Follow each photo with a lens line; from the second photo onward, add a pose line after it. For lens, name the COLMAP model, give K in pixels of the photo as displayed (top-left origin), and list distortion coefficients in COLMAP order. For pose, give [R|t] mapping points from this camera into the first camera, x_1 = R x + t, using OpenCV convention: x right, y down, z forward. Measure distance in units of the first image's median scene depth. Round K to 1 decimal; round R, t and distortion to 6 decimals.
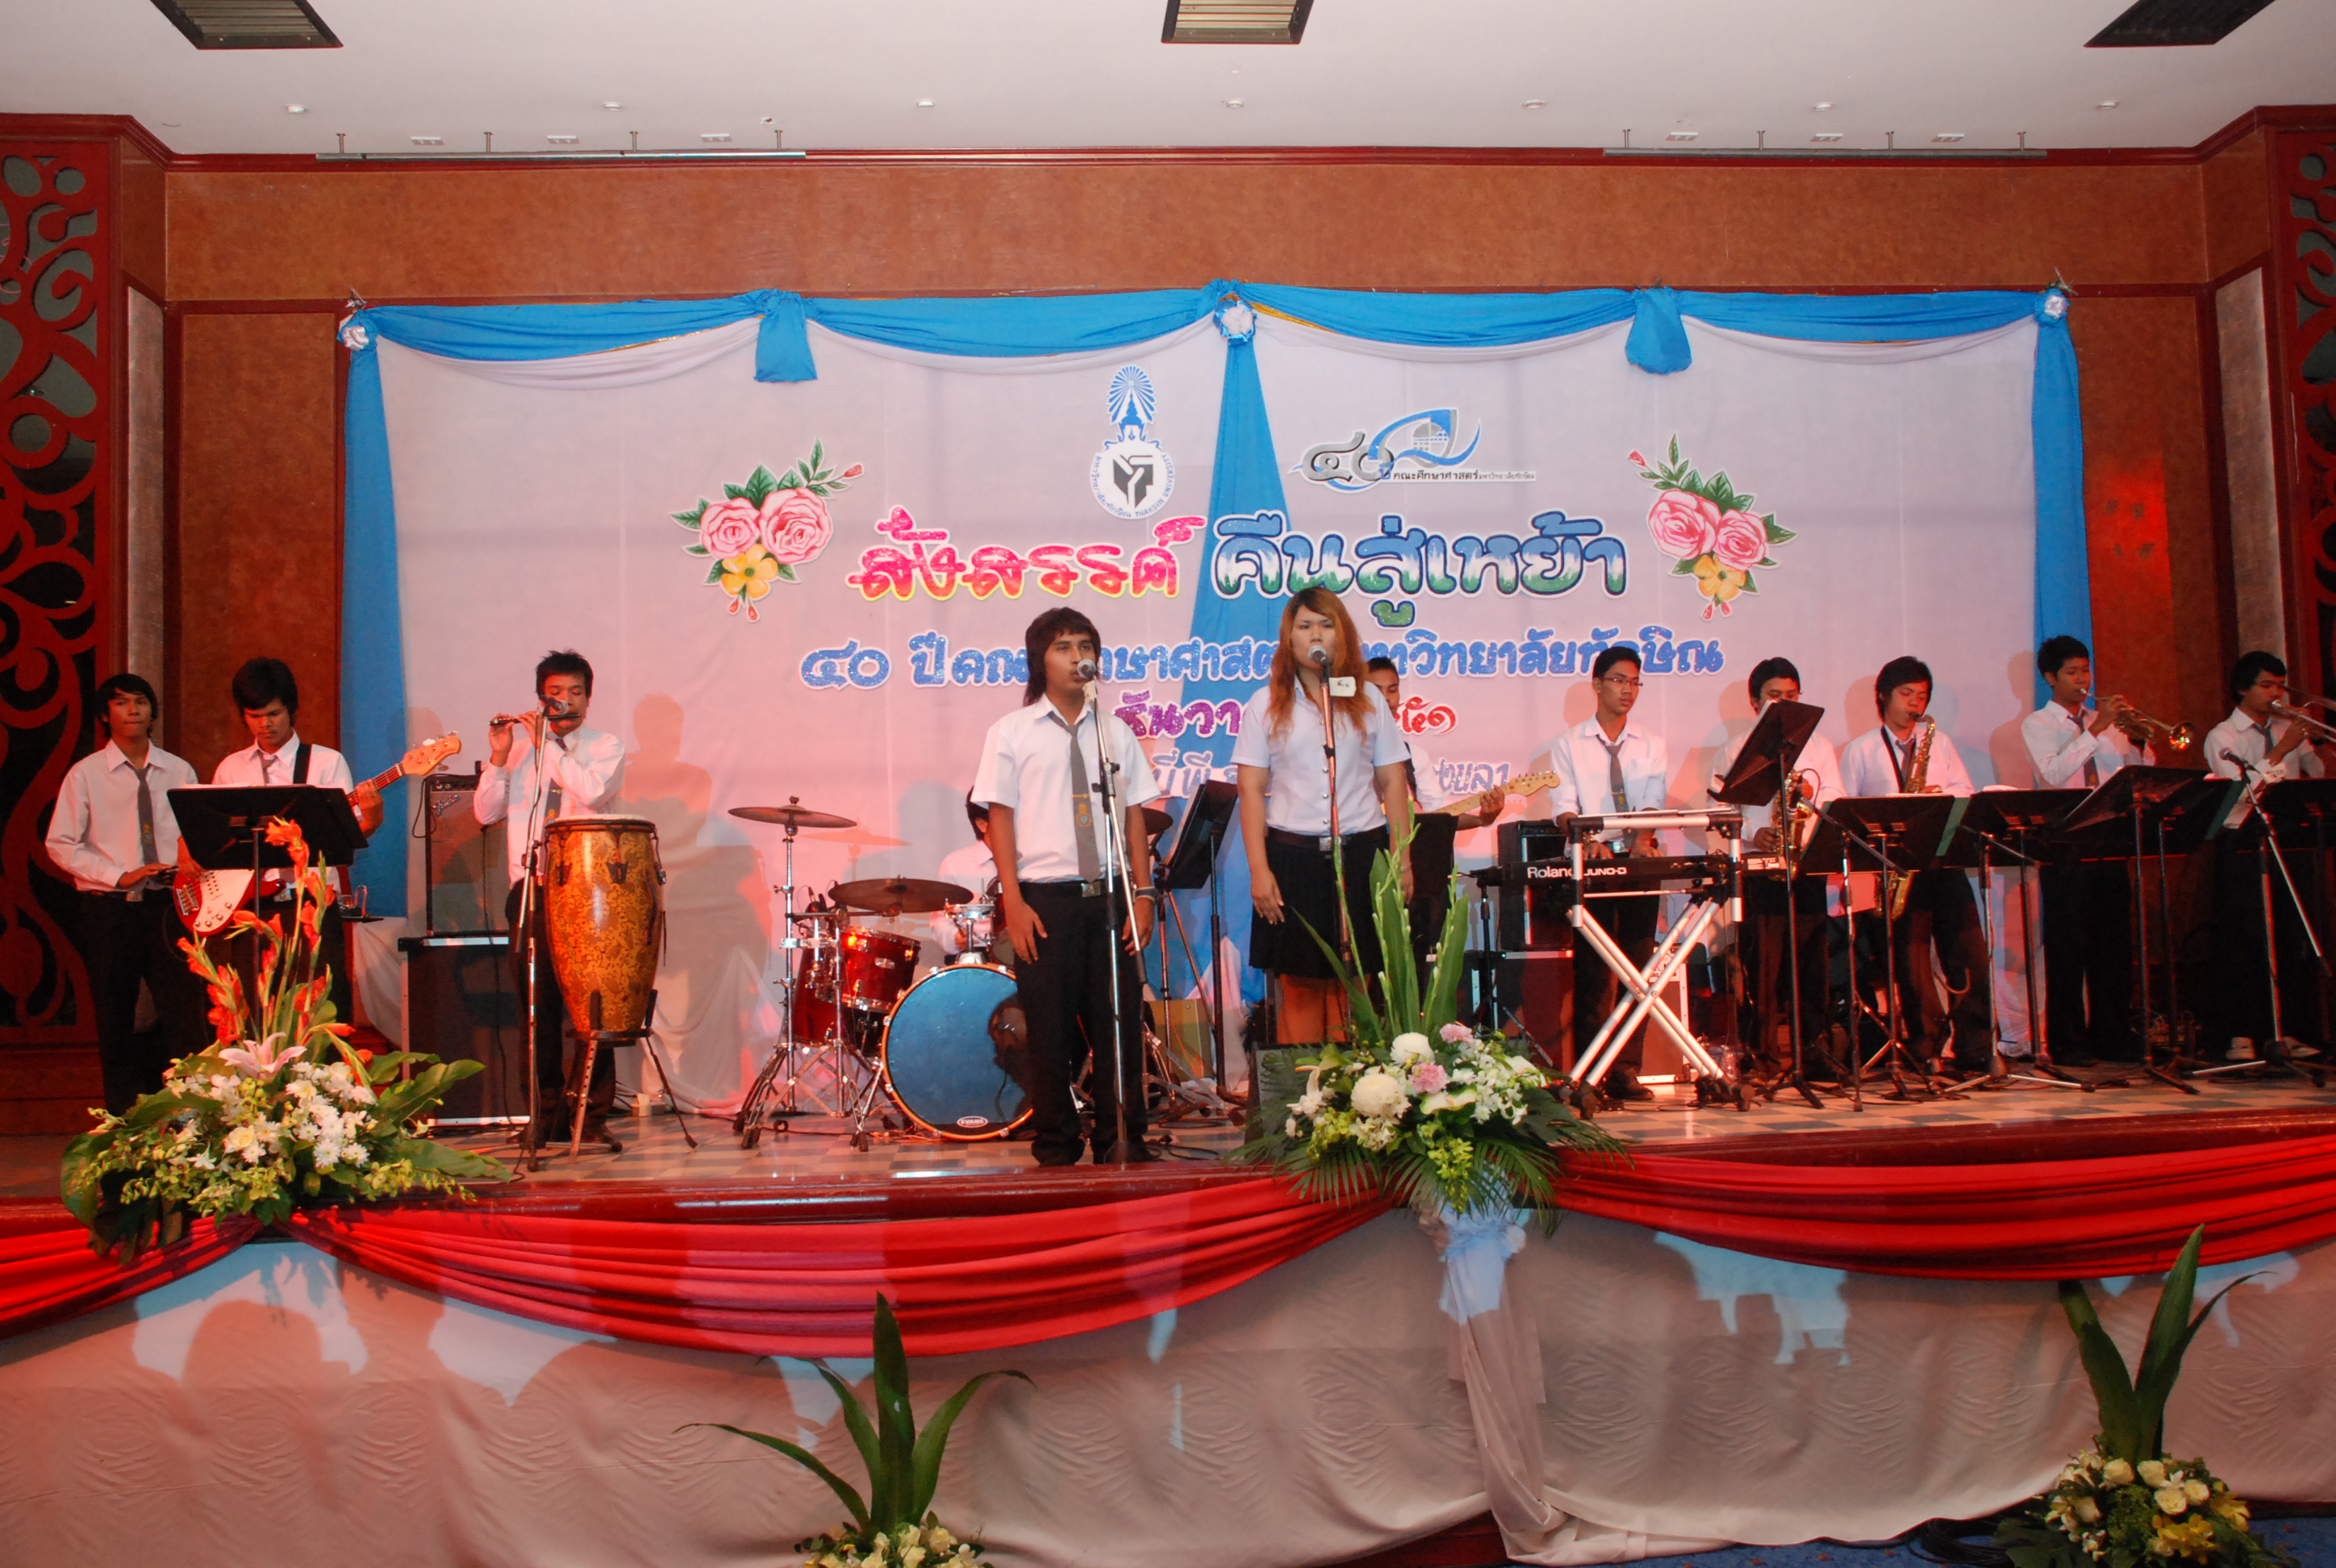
lens RADIAL K [[2038.6, 0, 1260.7], [0, 2038.6, 786.8], [0, 0, 1]] dist [-0.065637, 0.044827]
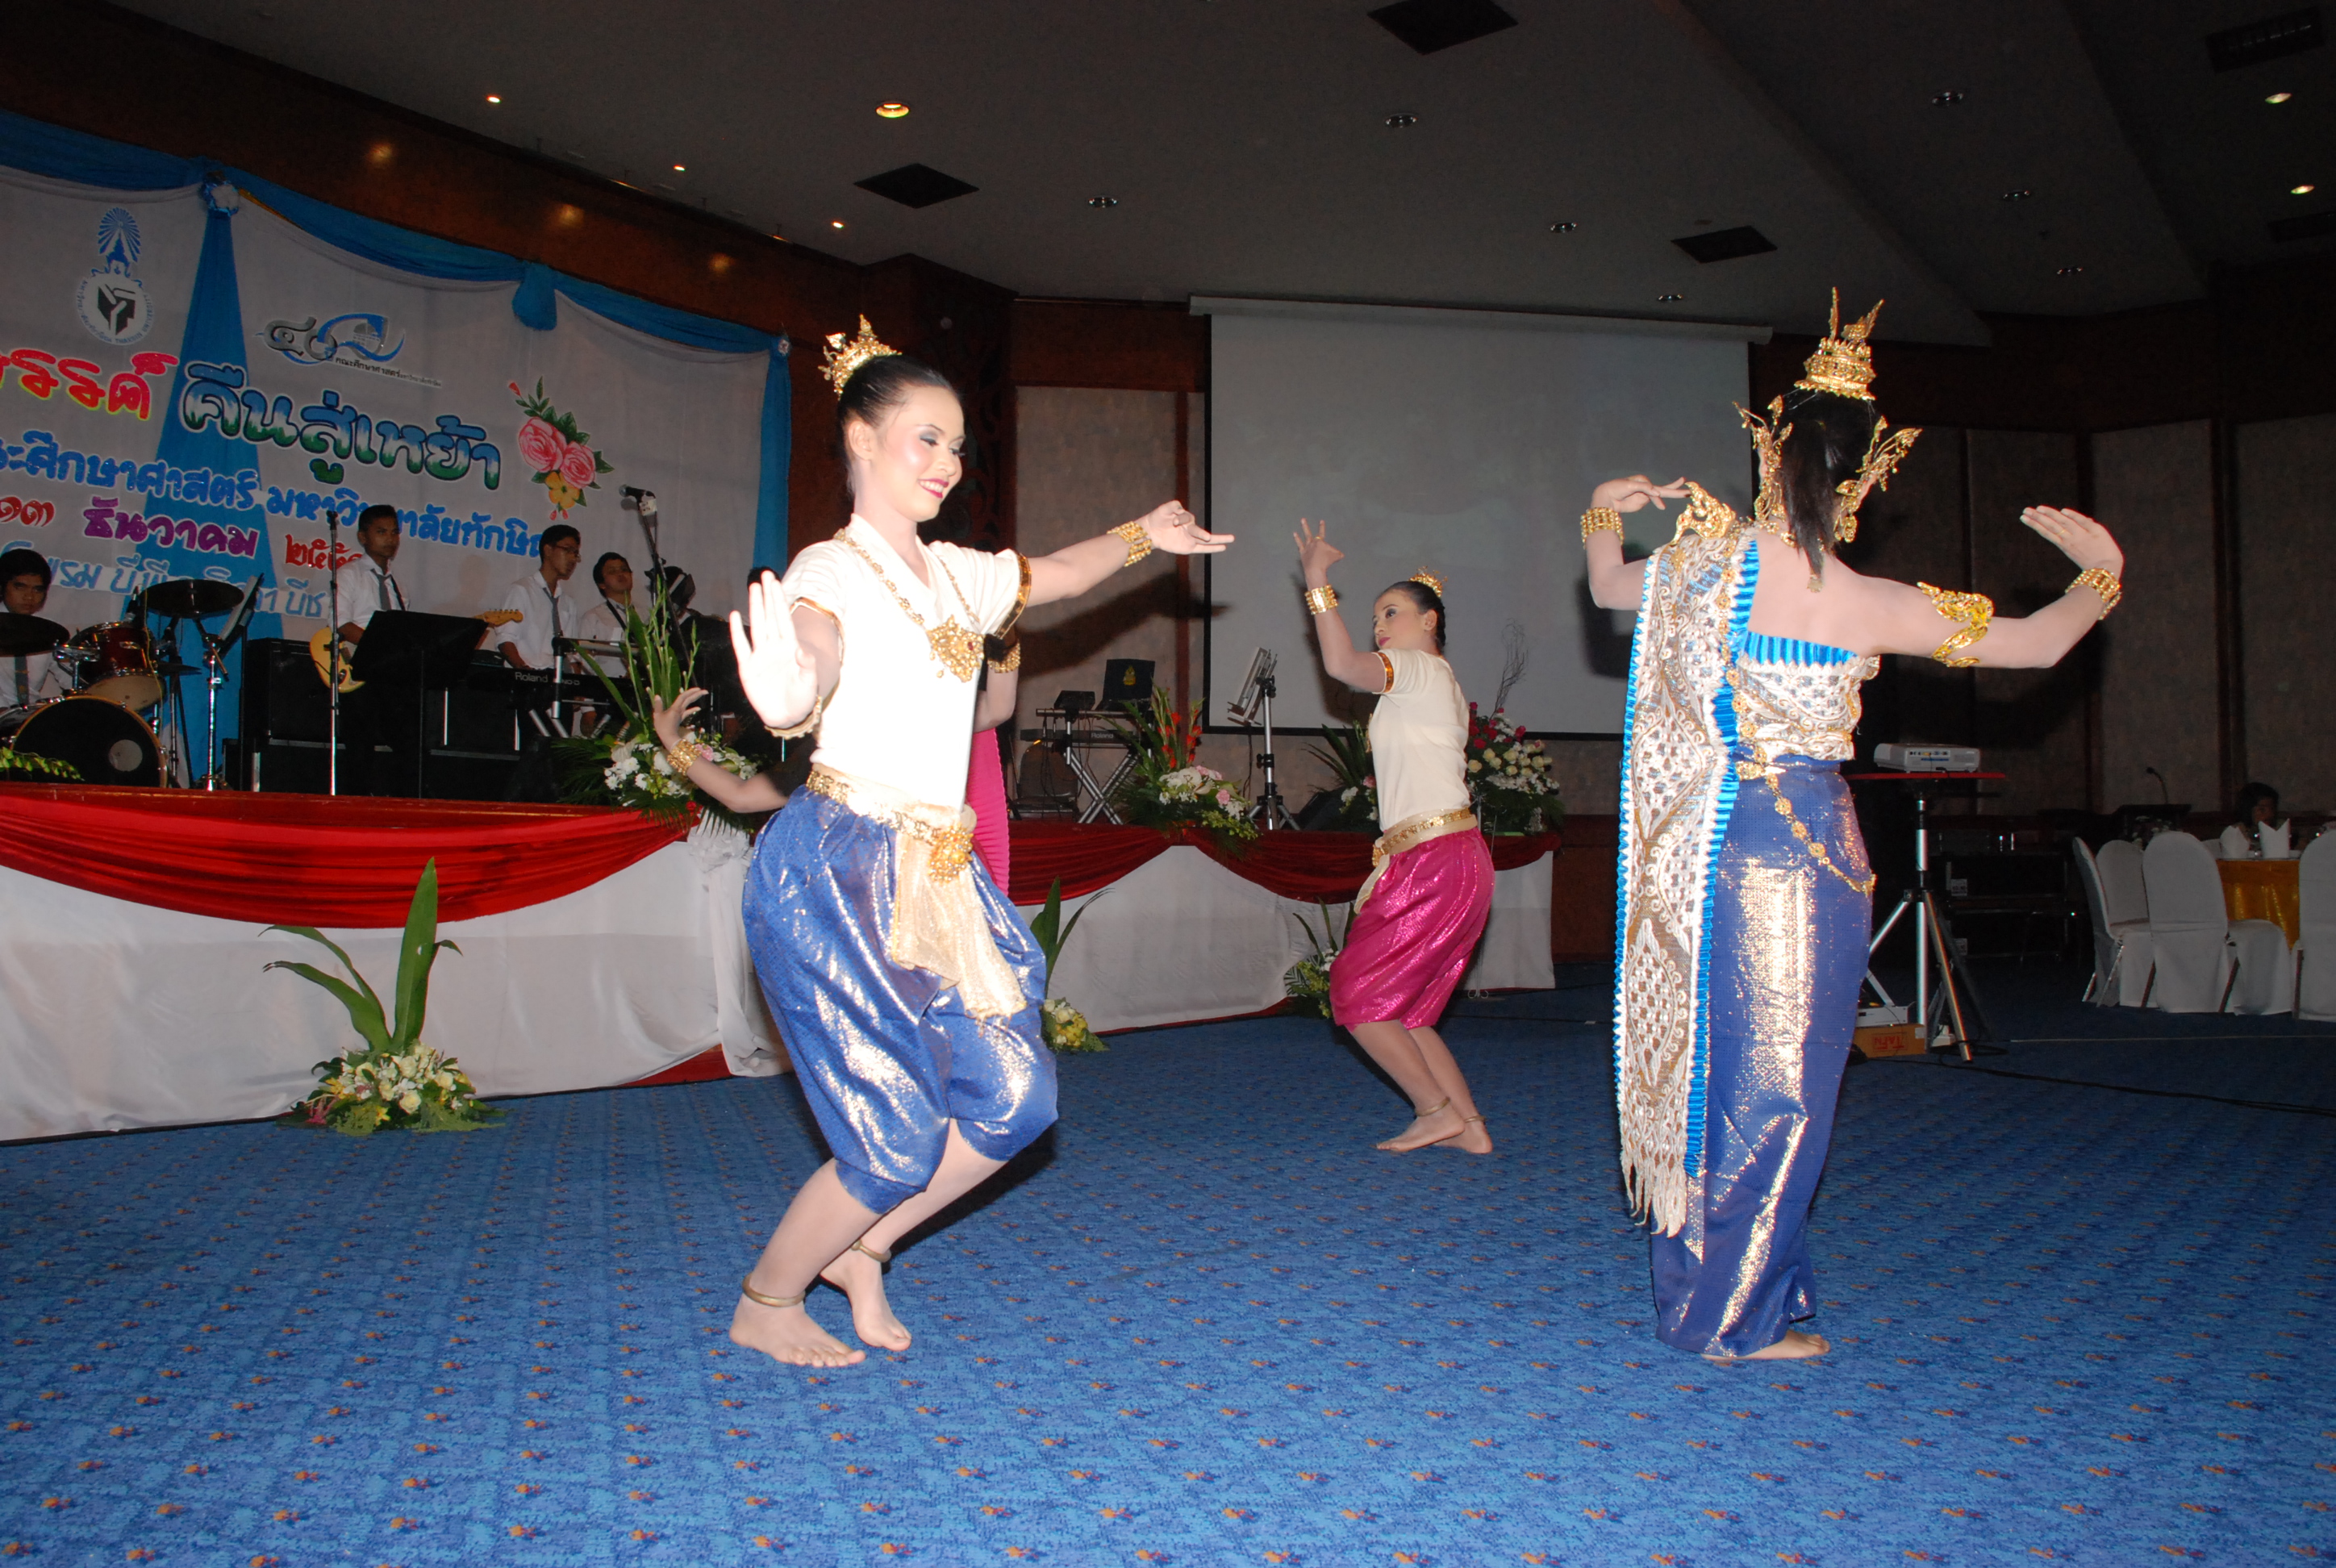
lens RADIAL K [[1893.7, 0, 1214.4], [0, 1893.7, 828.2], [0, 0, 1]] dist [-0.149491, 0.099922]
pose [[0.640038, 0.057310, 0.766203, -0.421690], [-0.073963, 0.997179, -0.012802, 0.102215], [-0.764775, -0.048477, 0.642471, -0.115733]]
